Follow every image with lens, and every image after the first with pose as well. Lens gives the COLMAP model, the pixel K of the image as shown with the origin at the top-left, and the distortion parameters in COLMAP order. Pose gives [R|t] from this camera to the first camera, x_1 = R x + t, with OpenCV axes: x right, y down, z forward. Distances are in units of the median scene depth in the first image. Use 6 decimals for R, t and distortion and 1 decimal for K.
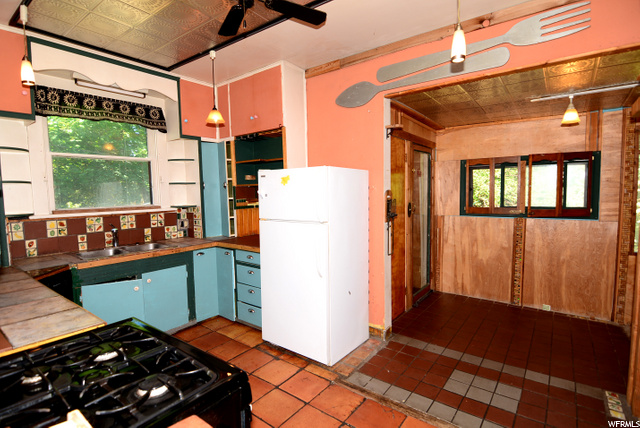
lens RADIAL K [[323.5, 0, 320.0], [0, 323.5, 214.0], [0, 0, 1]] dist [-0.017047, -0.000911]
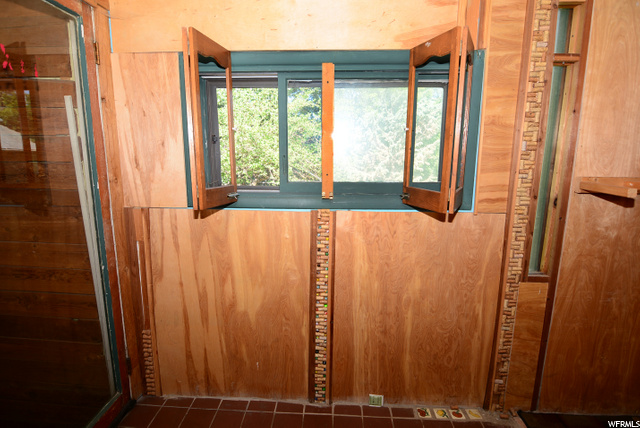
lens RADIAL K [[323.5, 0, 320.0], [0, 323.5, 214.0], [0, 0, 1]] dist [-0.017047, -0.000911]
pose [[0.829142, -0.070939, 0.554519, 0.219065], [0.020279, 0.995080, 0.096977, -0.012983], [-0.558670, -0.069163, 0.826501, 0.371598]]
